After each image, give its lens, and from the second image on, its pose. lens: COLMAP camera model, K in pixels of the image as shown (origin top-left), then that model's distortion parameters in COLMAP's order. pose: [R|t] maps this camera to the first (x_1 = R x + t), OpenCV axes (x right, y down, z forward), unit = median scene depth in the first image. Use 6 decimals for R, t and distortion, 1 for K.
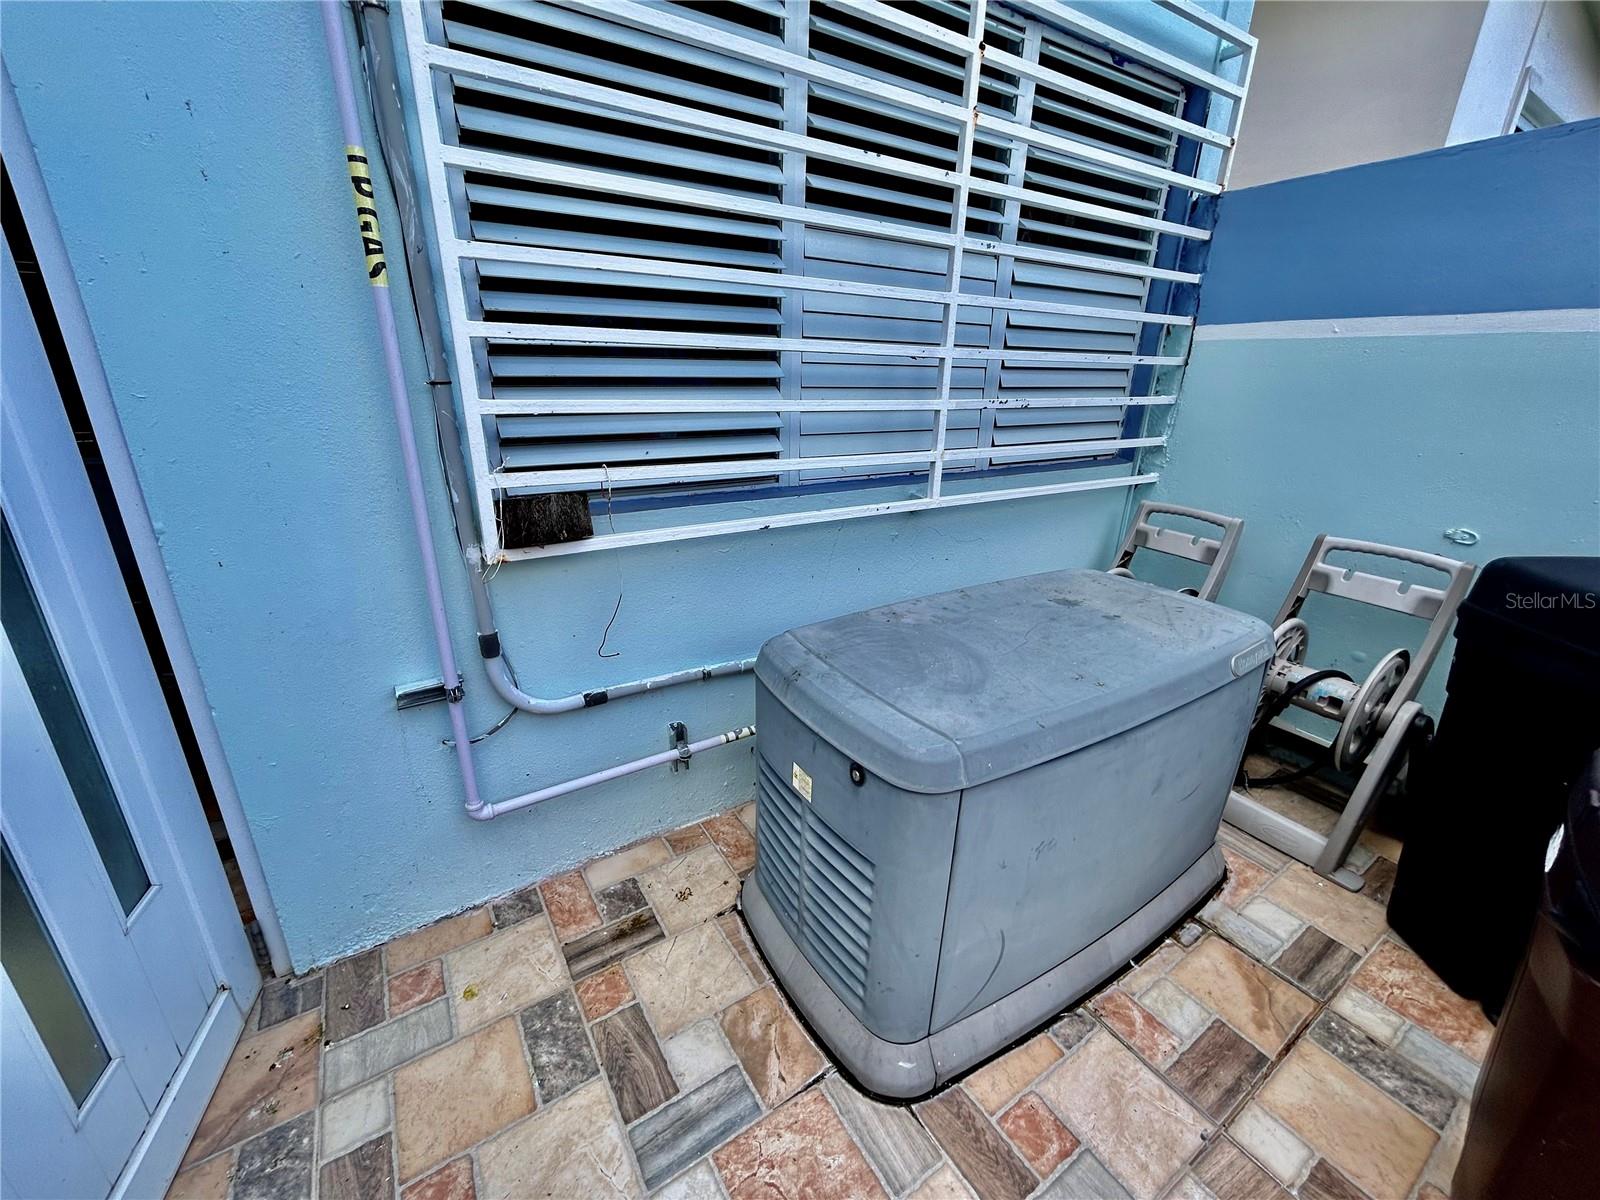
lens RADIAL K [[651.6, 0, 800.0], [0, 651.6, 600.0], [0, 0, 1]] dist [0.000238, 0.000125]
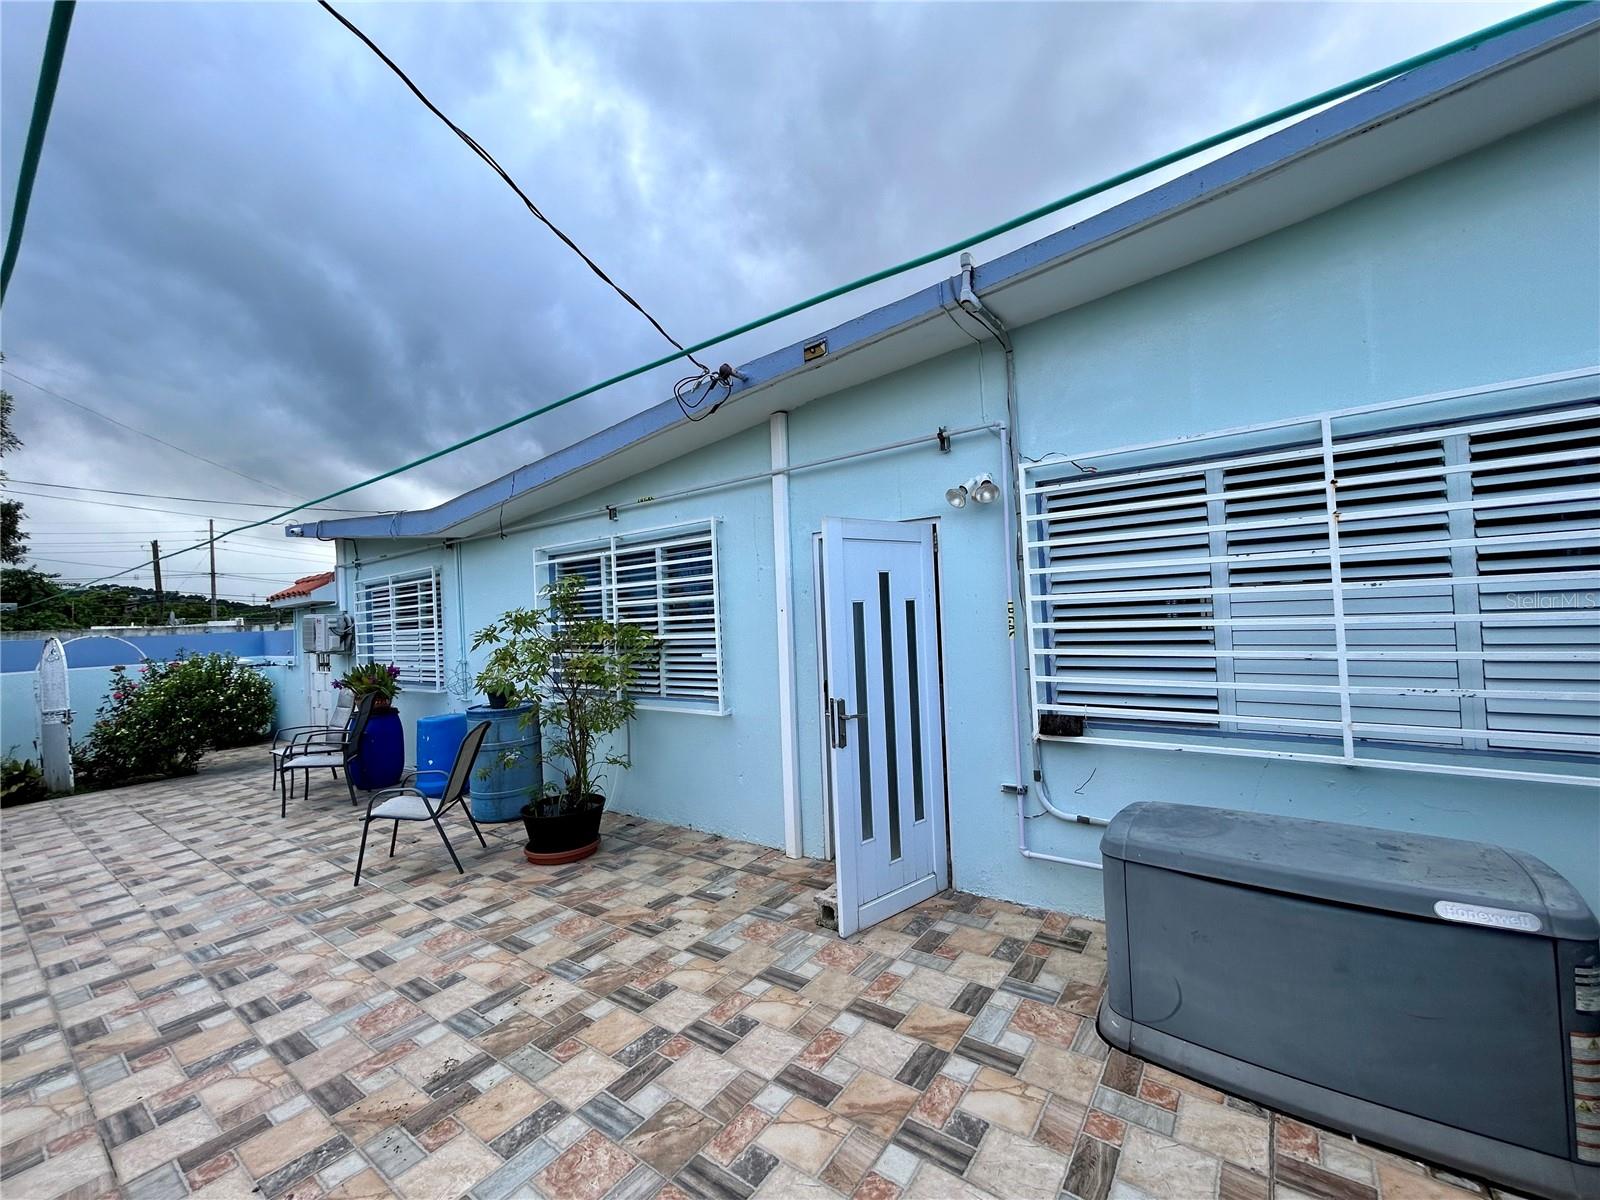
lens RADIAL K [[646.5, 0, 800.0], [0, 646.5, 600.0], [0, 0, 1]] dist [-0.000350, 0.000298]
pose [[0.358298, -0.052059, -0.932155, 1.346585], [-0.269722, 0.950097, -0.156736, 0.060082], [0.893796, 0.307581, 0.326377, -0.676524]]
